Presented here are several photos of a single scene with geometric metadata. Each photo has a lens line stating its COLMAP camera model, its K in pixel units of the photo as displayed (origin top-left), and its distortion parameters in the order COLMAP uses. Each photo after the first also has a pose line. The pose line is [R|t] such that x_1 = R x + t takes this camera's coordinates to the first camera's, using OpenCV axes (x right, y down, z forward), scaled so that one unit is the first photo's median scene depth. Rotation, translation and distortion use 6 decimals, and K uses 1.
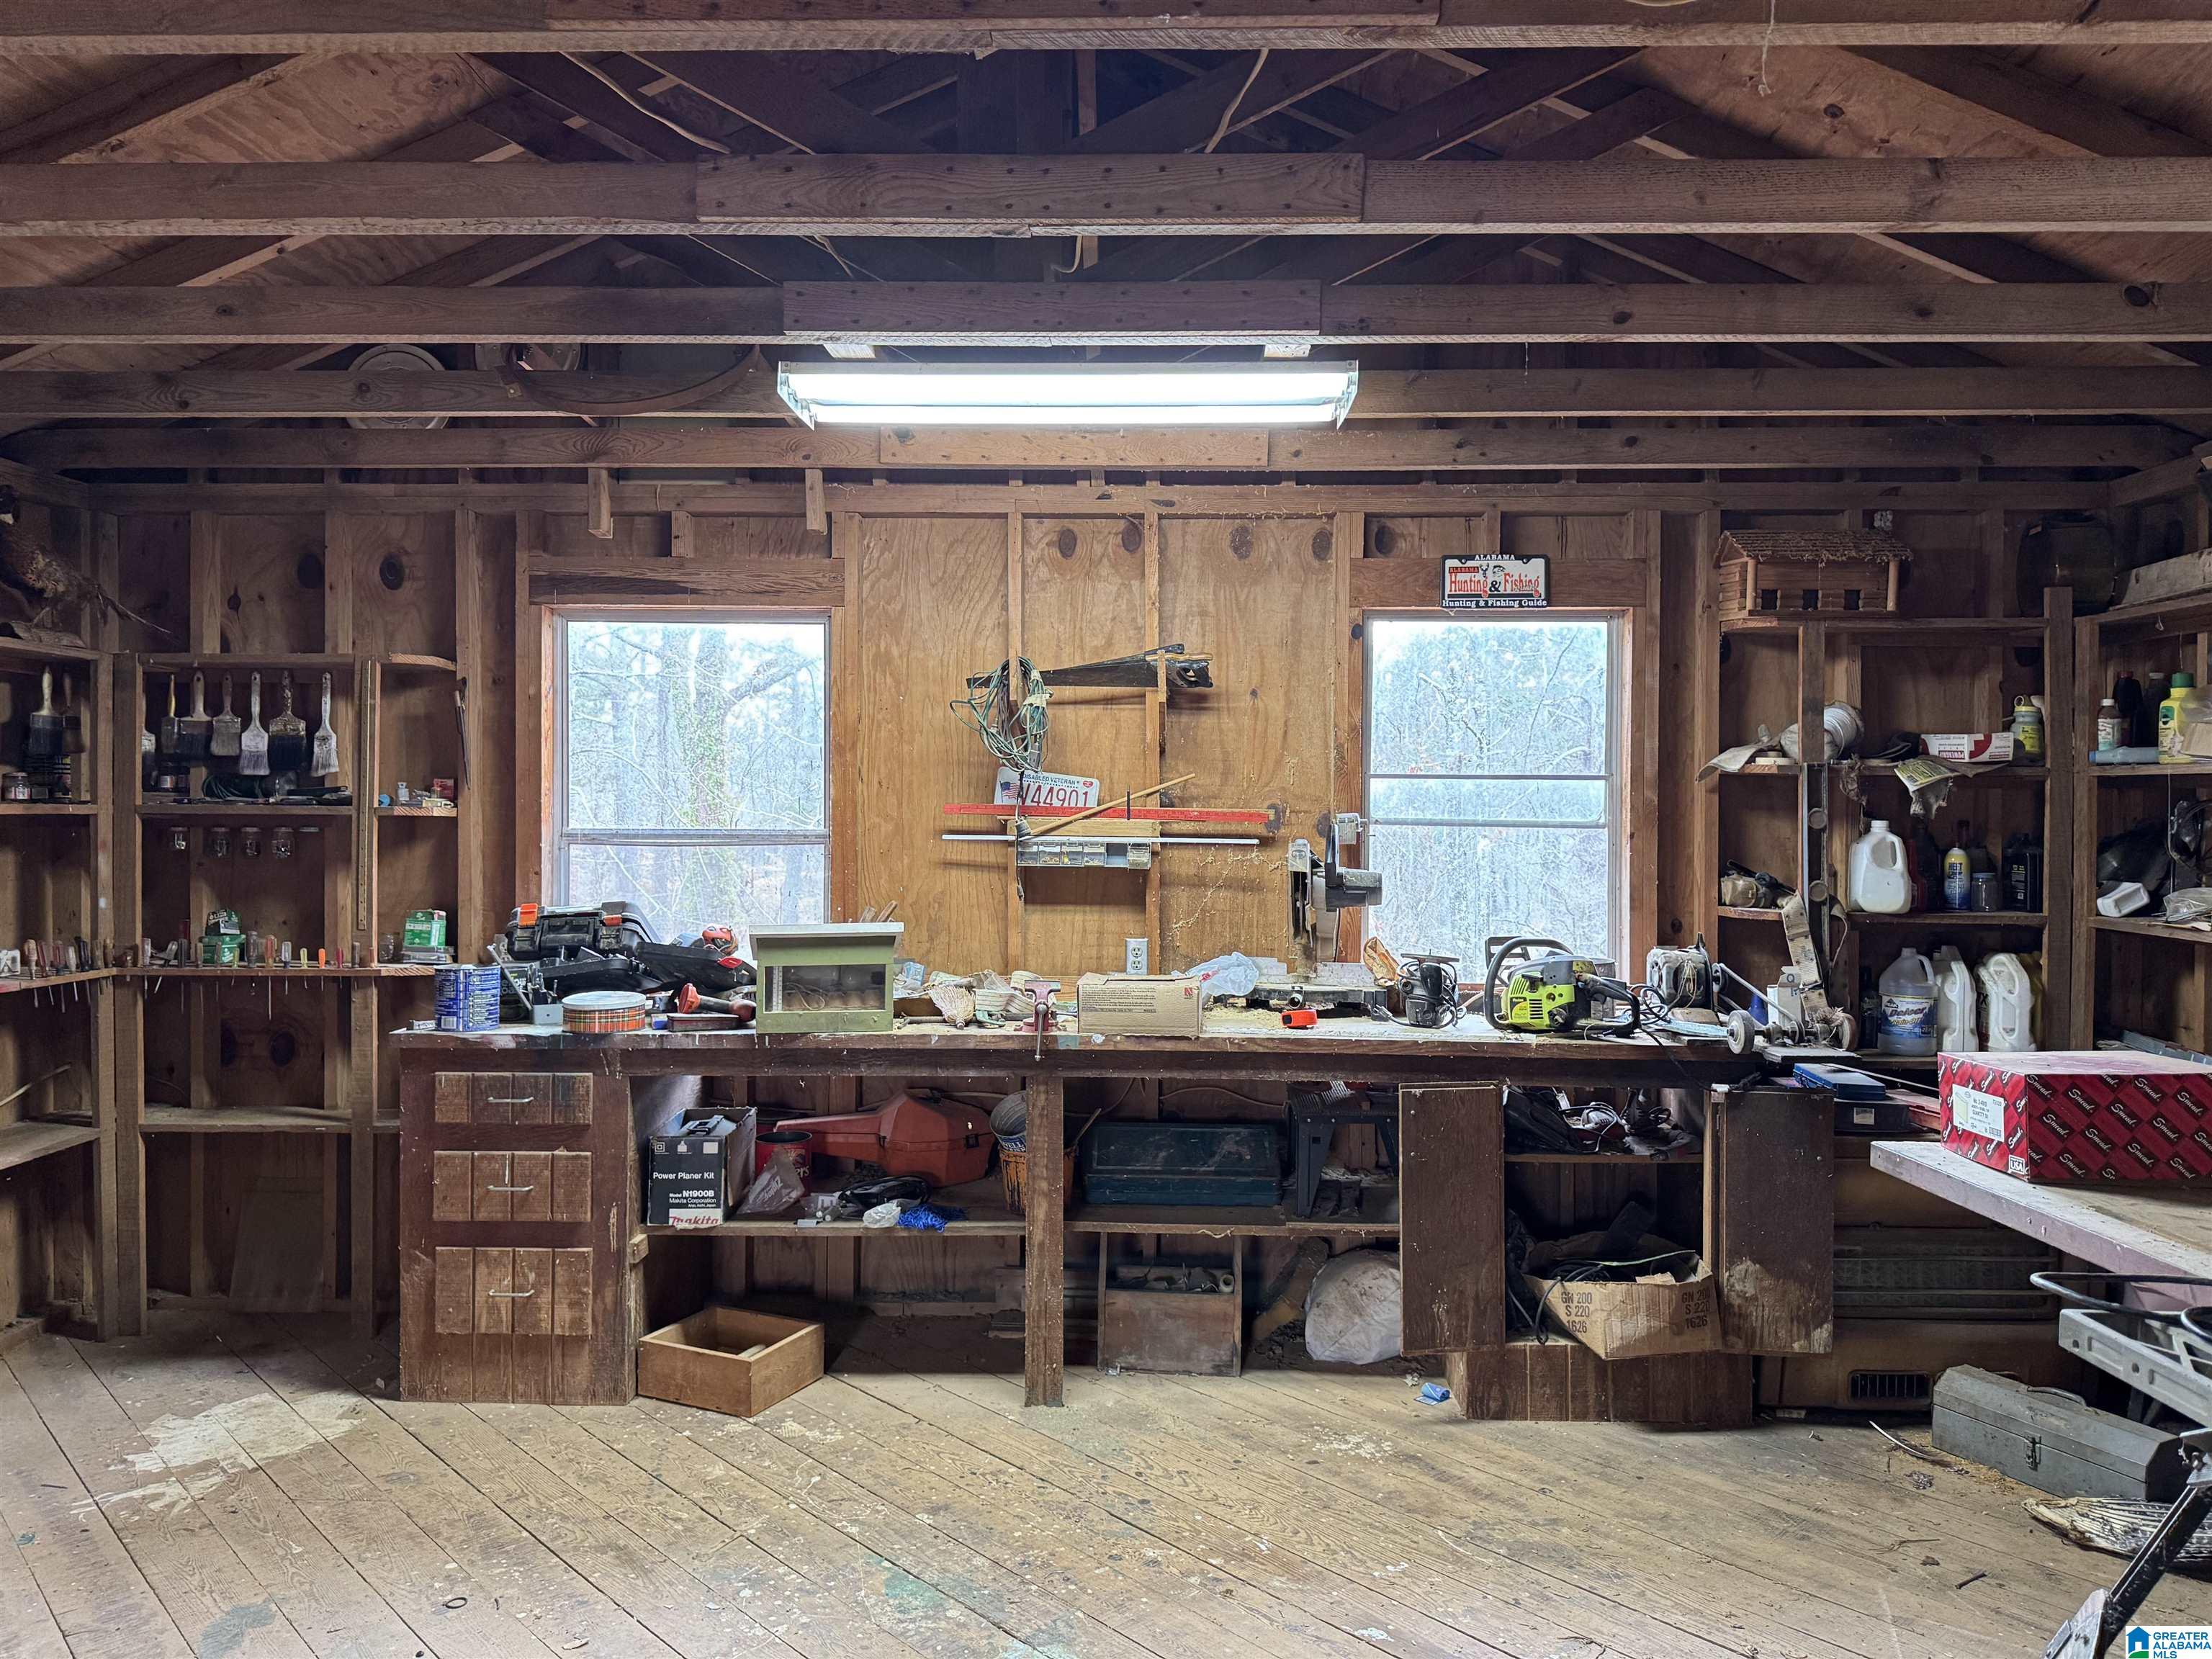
lens RADIAL K [[1541.6, 0, 1103.5], [0, 1541.6, 839.5], [0, 0, 1]] dist [0.166843, -0.295967]
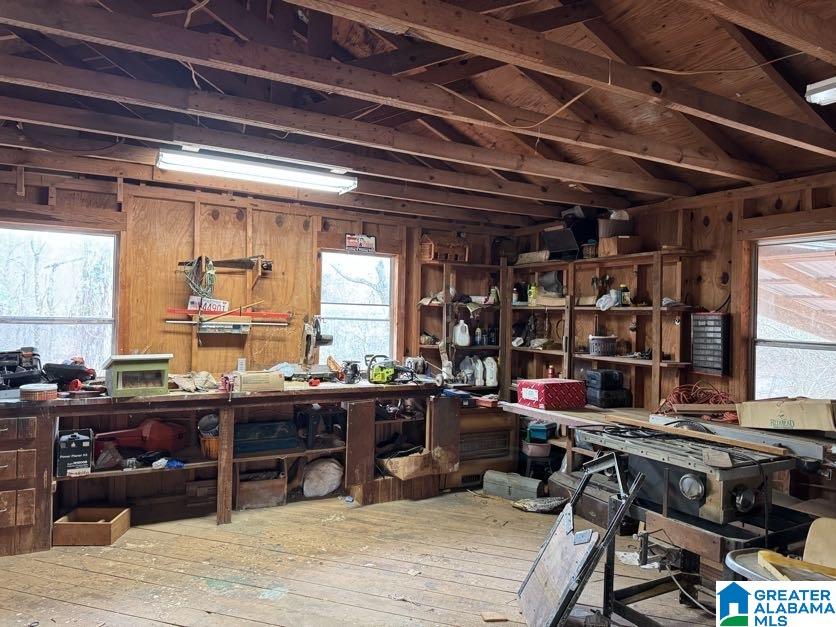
lens RADIAL K [[581.9, 0, 414.9], [0, 581.9, 314.1], [0, 0, 1]] dist [0.074114, -0.091607]
pose [[0.869982, 0.017924, 0.492758, -0.253220], [-0.010339, 0.999782, -0.018113, -0.000590], [-0.492975, 0.010664, 0.869978, -0.088173]]
